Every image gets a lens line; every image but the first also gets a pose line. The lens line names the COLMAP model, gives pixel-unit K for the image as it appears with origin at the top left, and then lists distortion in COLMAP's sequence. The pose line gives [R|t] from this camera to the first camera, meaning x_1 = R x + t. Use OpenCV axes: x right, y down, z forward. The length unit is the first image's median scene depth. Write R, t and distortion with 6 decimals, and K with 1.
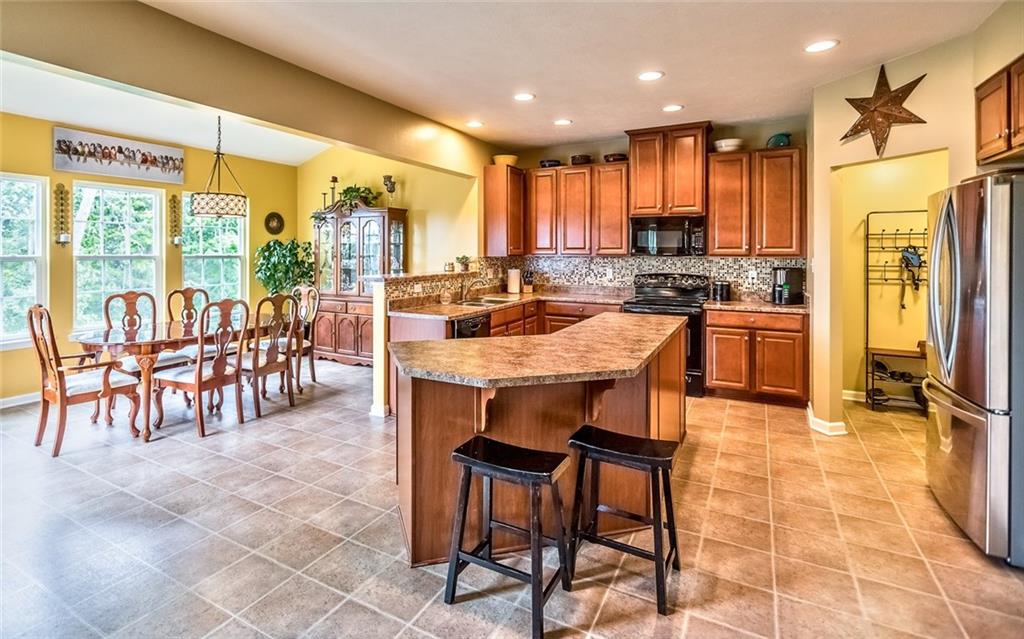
lens RADIAL K [[496.5, 0, 476.9], [0, 496.5, 255.2], [0, 0, 1]] dist [0.001334, 0.005450]
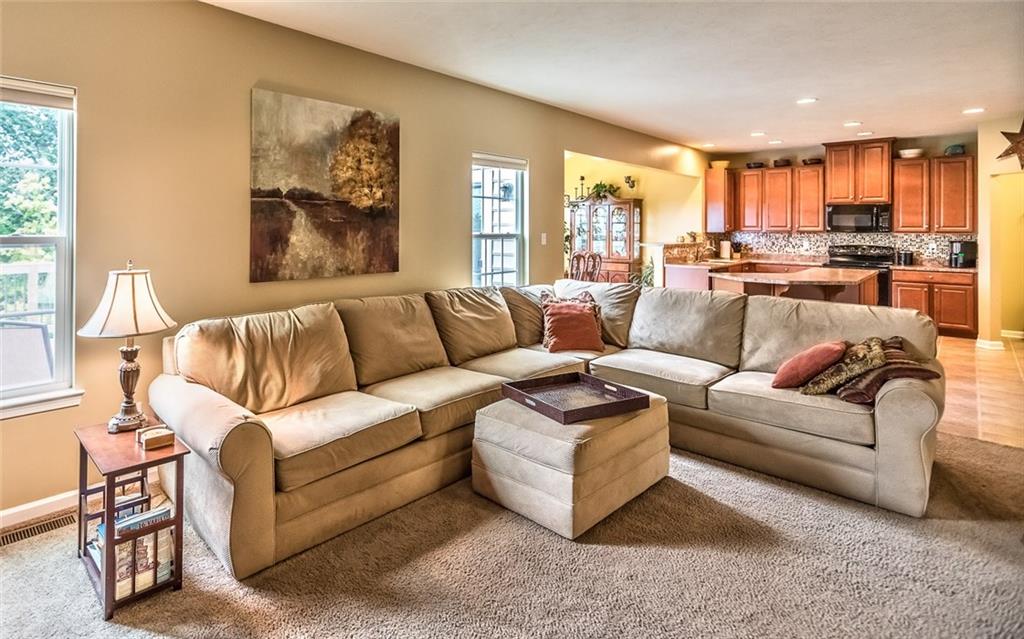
lens RADIAL K [[534.0, 0, 429.1], [0, 534.0, 226.8], [0, 0, 1]] dist [0.008110, 0.000127]
pose [[0.963270, 0.002981, -0.268518, -0.382150], [-0.005248, 0.999956, -0.007722, 0.003915], [0.268483, 0.008848, 0.963244, -0.796386]]
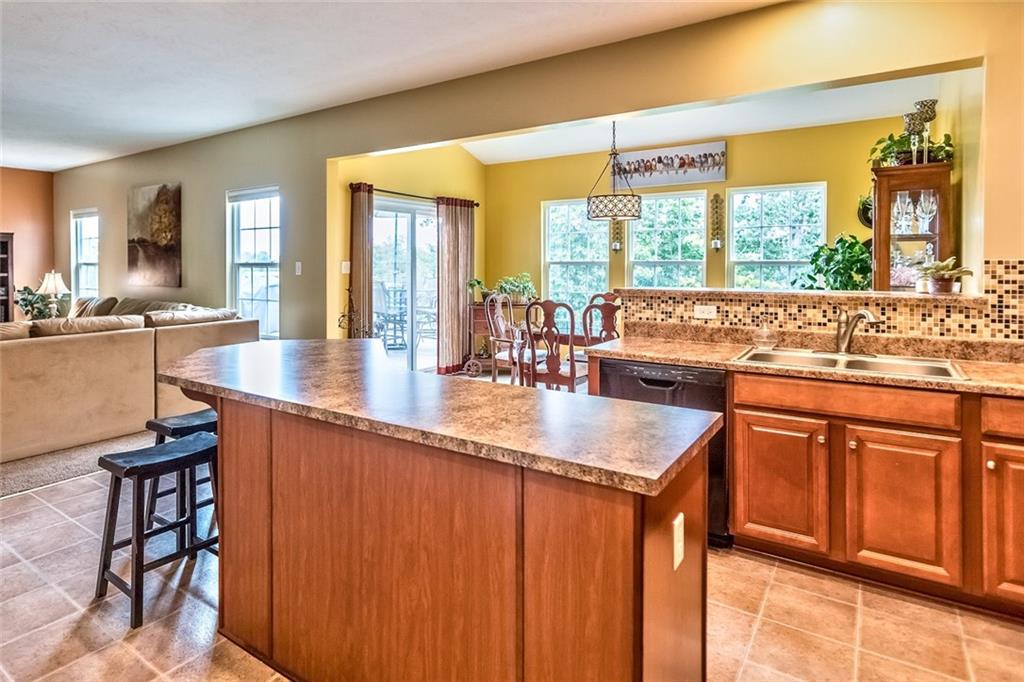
lens RADIAL K [[586.9, 0, 445.2], [0, 586.9, 265.2], [0, 0, 1]] dist [-0.000684, 0.002911]
pose [[-0.121939, 0.002630, -0.992534, 0.563554], [-0.004752, 0.999983, 0.003234, 0.008279], [0.992526, 0.005111, -0.121924, 0.700088]]
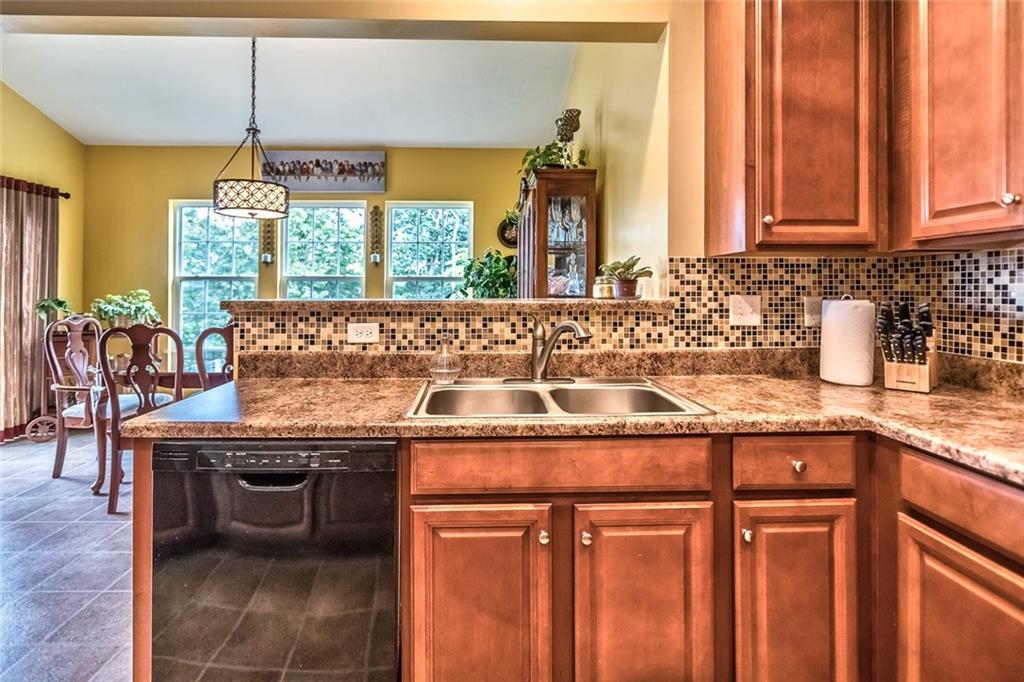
lens RADIAL K [[494.5, 0, 488.2], [0, 494.5, 285.5], [0, 0, 1]] dist [-0.004892, 0.001060]
pose [[0.512720, -0.008106, -0.858517, 0.249322], [-0.006467, 0.999891, -0.013303, 0.029916], [0.858531, 0.012372, 0.512612, 0.796919]]
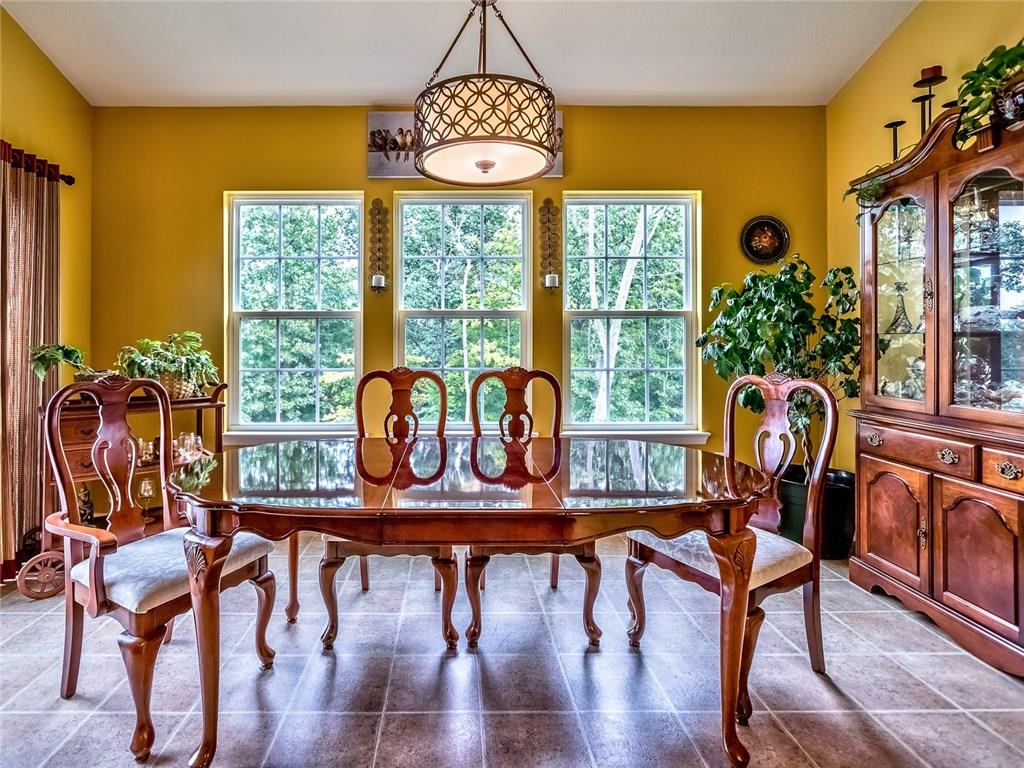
lens RADIAL K [[530.2, 0, 450.5], [0, 530.2, 341.1], [0, 0, 1]] dist [-0.005698, 0.000923]
pose [[0.492679, -0.005861, -0.870191, -0.171529], [-0.002811, 0.999961, -0.008327, 0.043819], [0.870207, 0.006549, 0.492644, 0.680831]]
